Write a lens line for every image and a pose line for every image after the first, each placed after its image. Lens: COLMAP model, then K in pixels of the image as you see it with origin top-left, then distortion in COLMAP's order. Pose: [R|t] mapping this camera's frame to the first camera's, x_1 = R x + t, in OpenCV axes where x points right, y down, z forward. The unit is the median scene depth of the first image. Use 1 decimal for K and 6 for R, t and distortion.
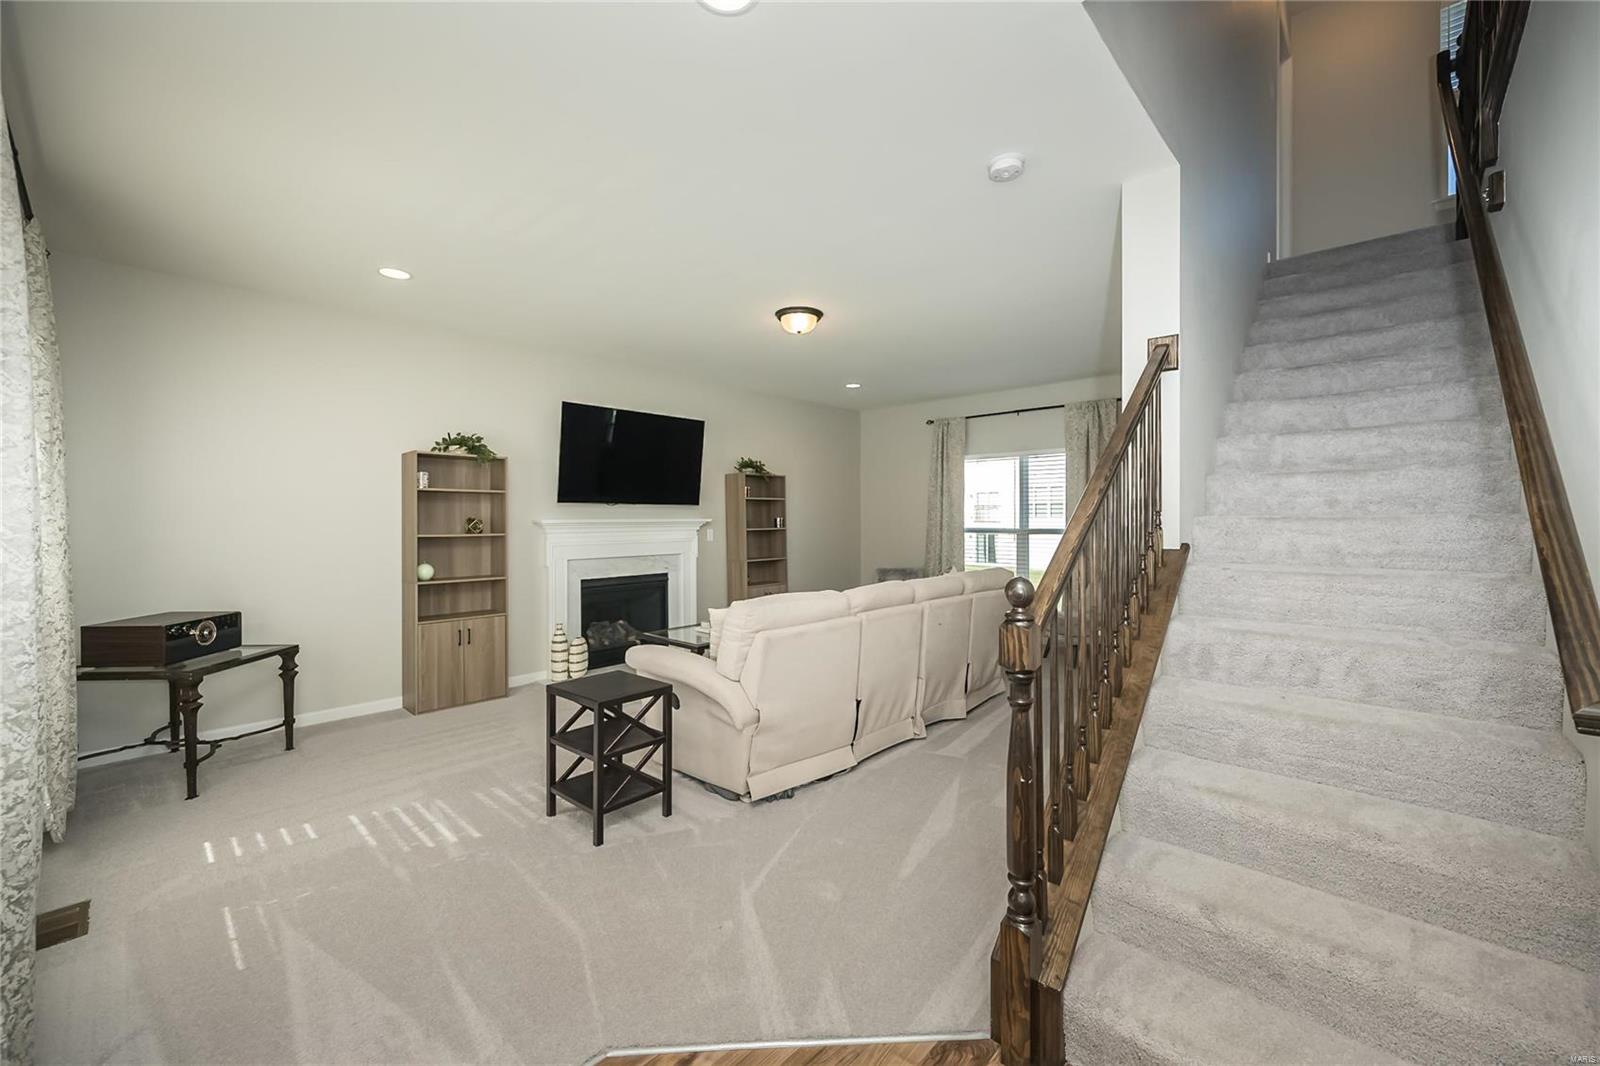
lens RADIAL K [[624.8, 0, 797.7], [0, 624.8, 527.4], [0, 0, 1]] dist [-0.002409, -0.000490]
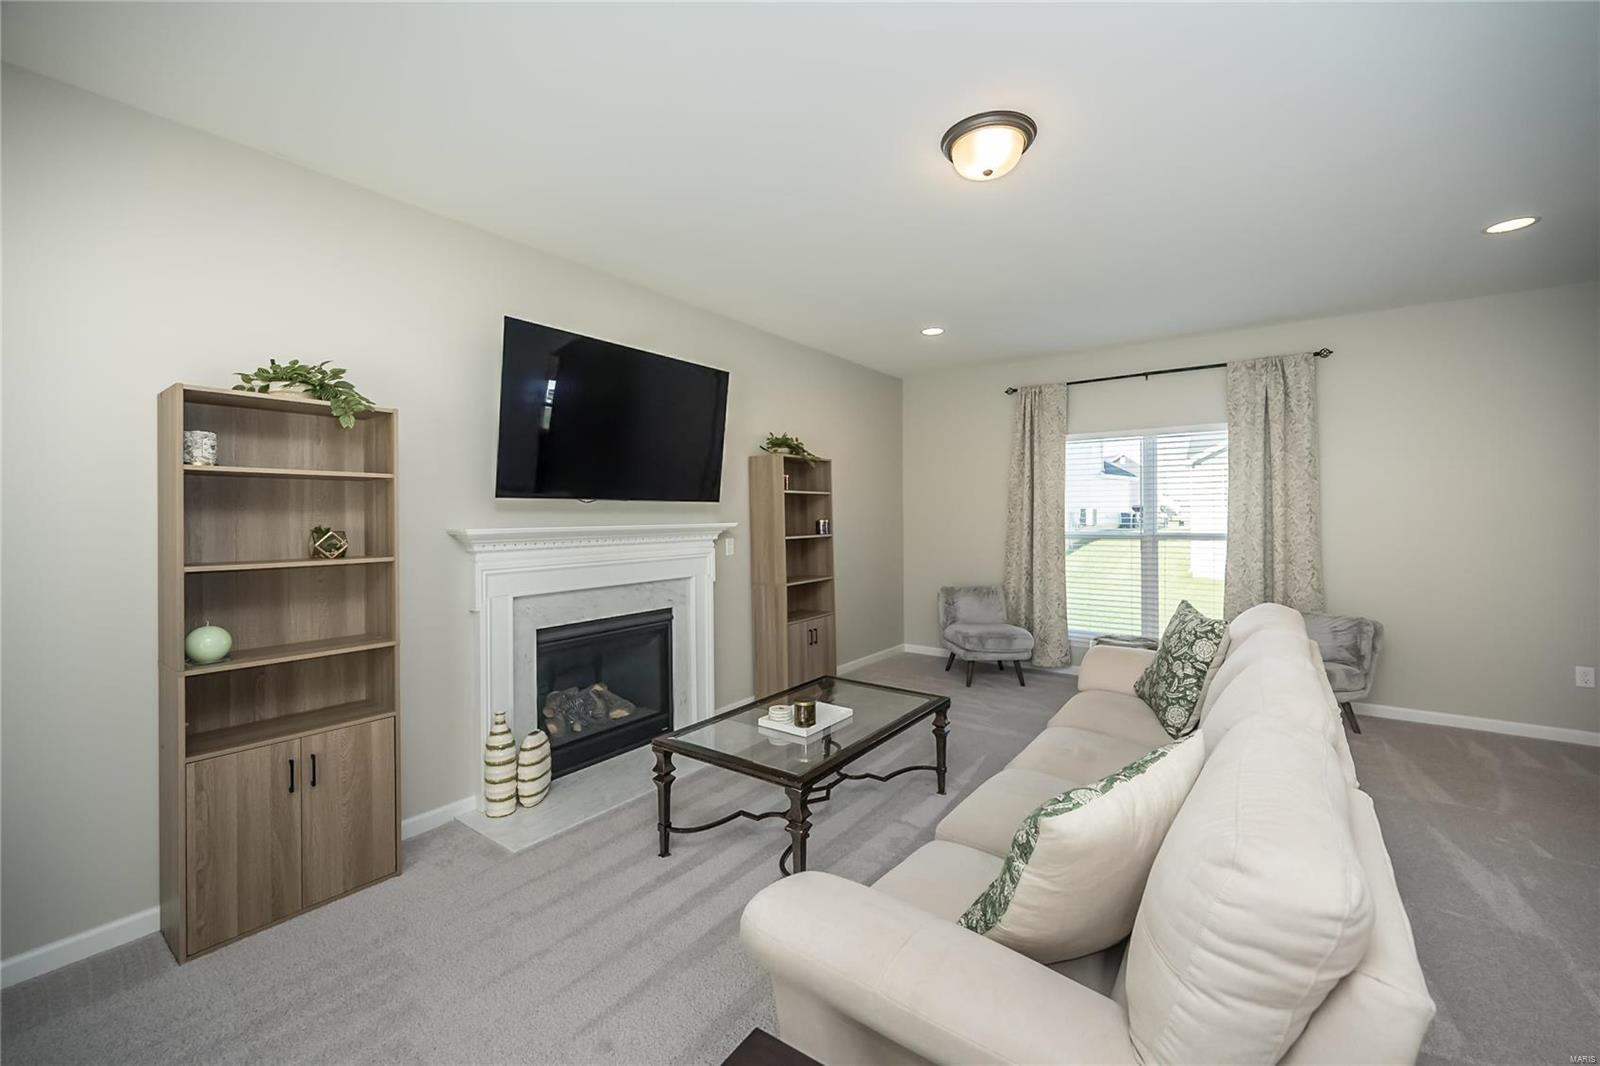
lens RADIAL K [[624.8, 0, 806.0], [0, 624.8, 521.3], [0, 0, 1]] dist [-0.002409, -0.000490]
pose [[0.992400, -0.005335, 0.122936, -0.198260], [0.006057, 0.999967, -0.005497, -0.015254], [-0.122903, 0.006199, 0.992399, 0.458512]]
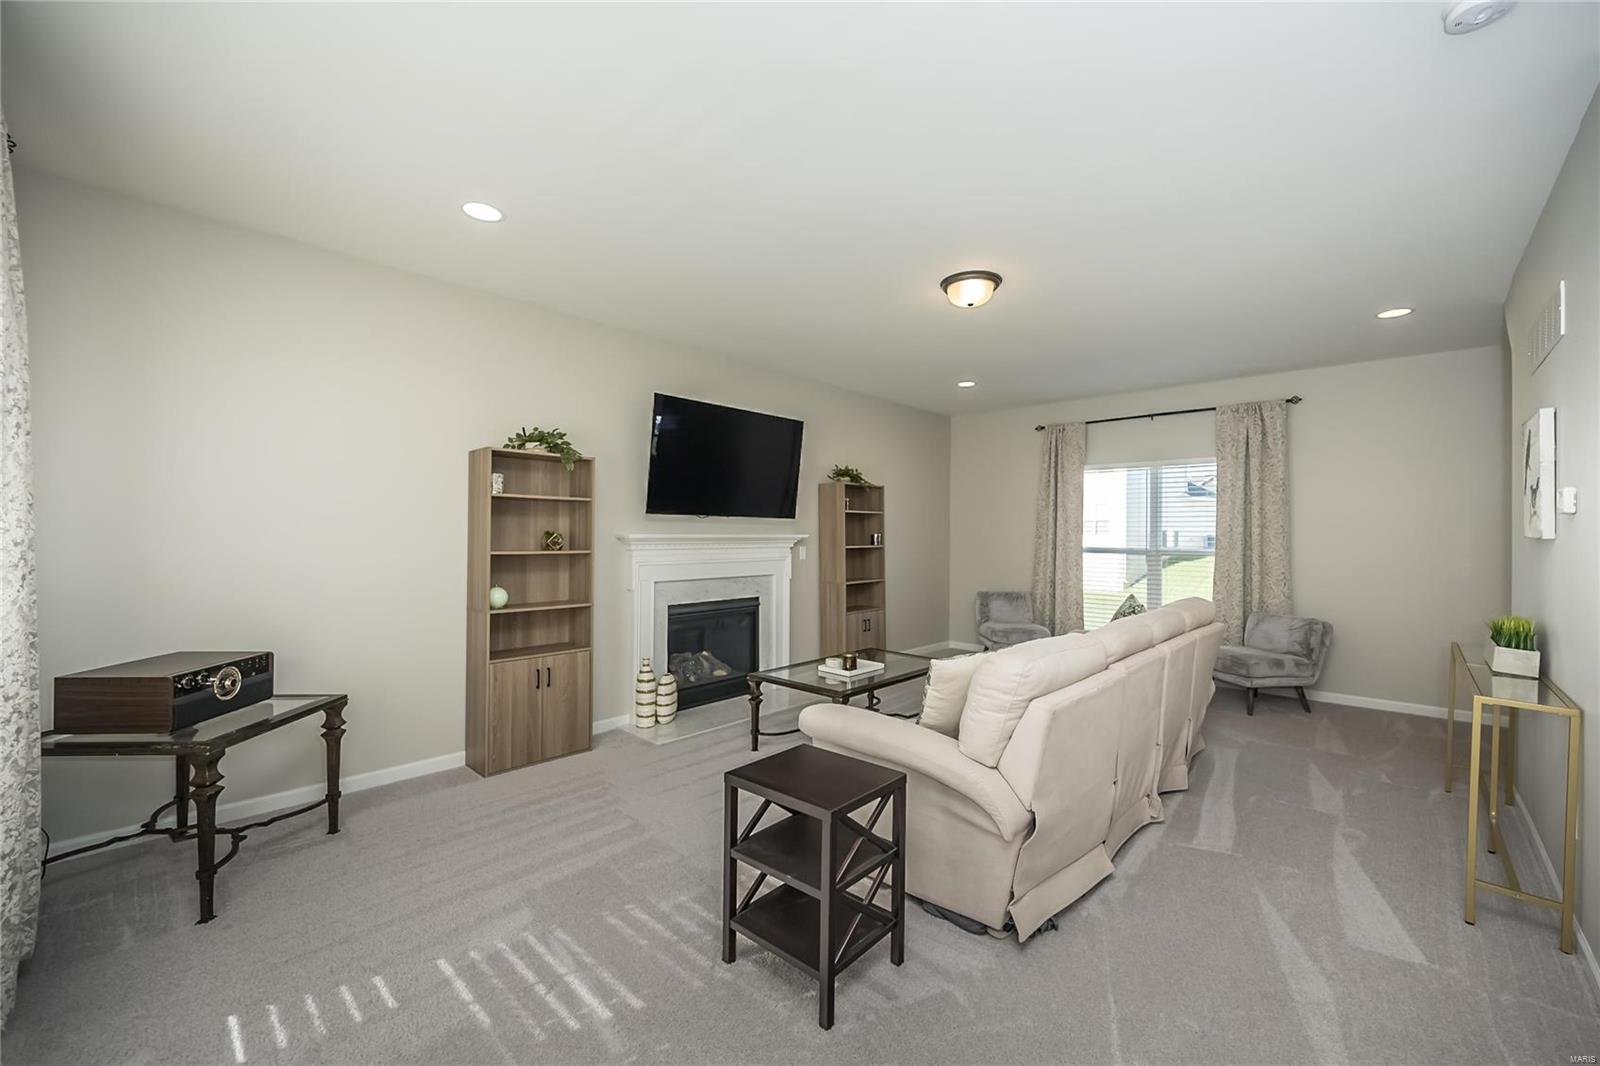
lens RADIAL K [[624.8, 0, 811.4], [0, 624.8, 538.1], [0, 0, 1]] dist [-0.002409, -0.000490]
pose [[0.999934, 0.008947, 0.007141, -0.188974], [-0.008889, 0.999927, -0.008155, -0.002403], [-0.007214, 0.008091, 0.999941, 0.182064]]
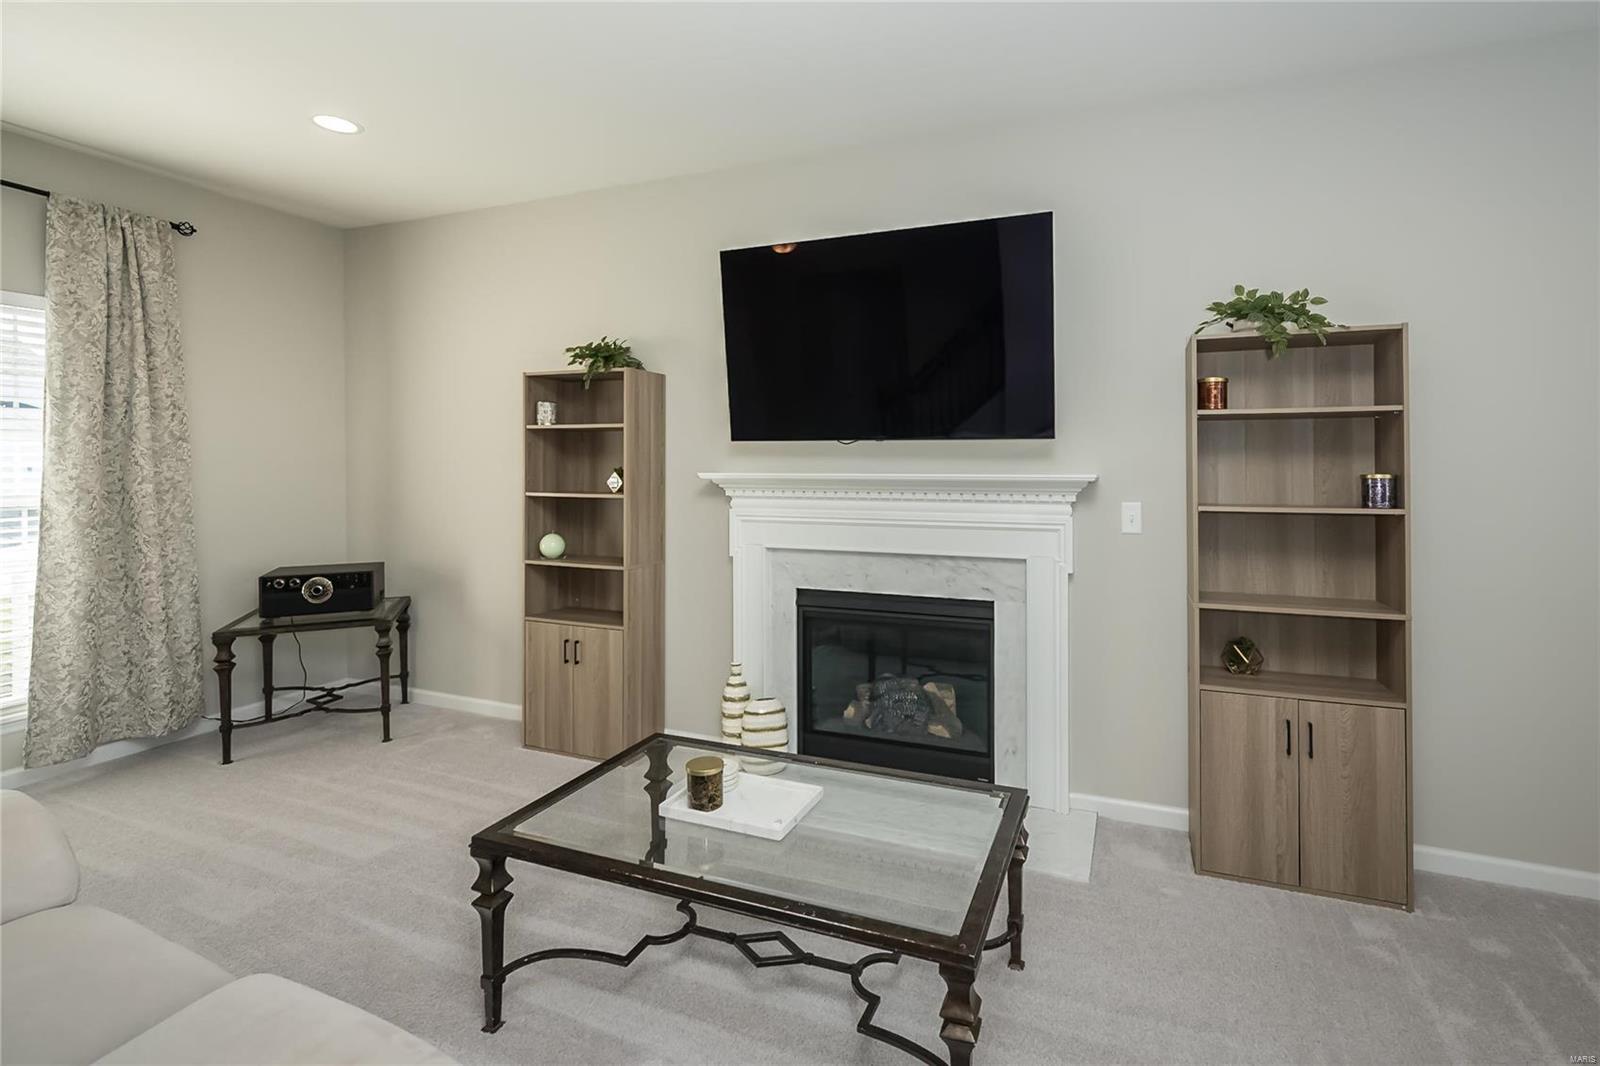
lens RADIAL K [[741.5, 0, 847.7], [0, 741.5, 474.5], [0, 0, 1]] dist [-0.011039, -0.000849]
pose [[0.391567, 0.019952, -0.919933, 0.276539], [-0.016299, 0.999758, 0.014745, -0.024364], [0.920005, 0.009221, 0.391798, 0.942464]]
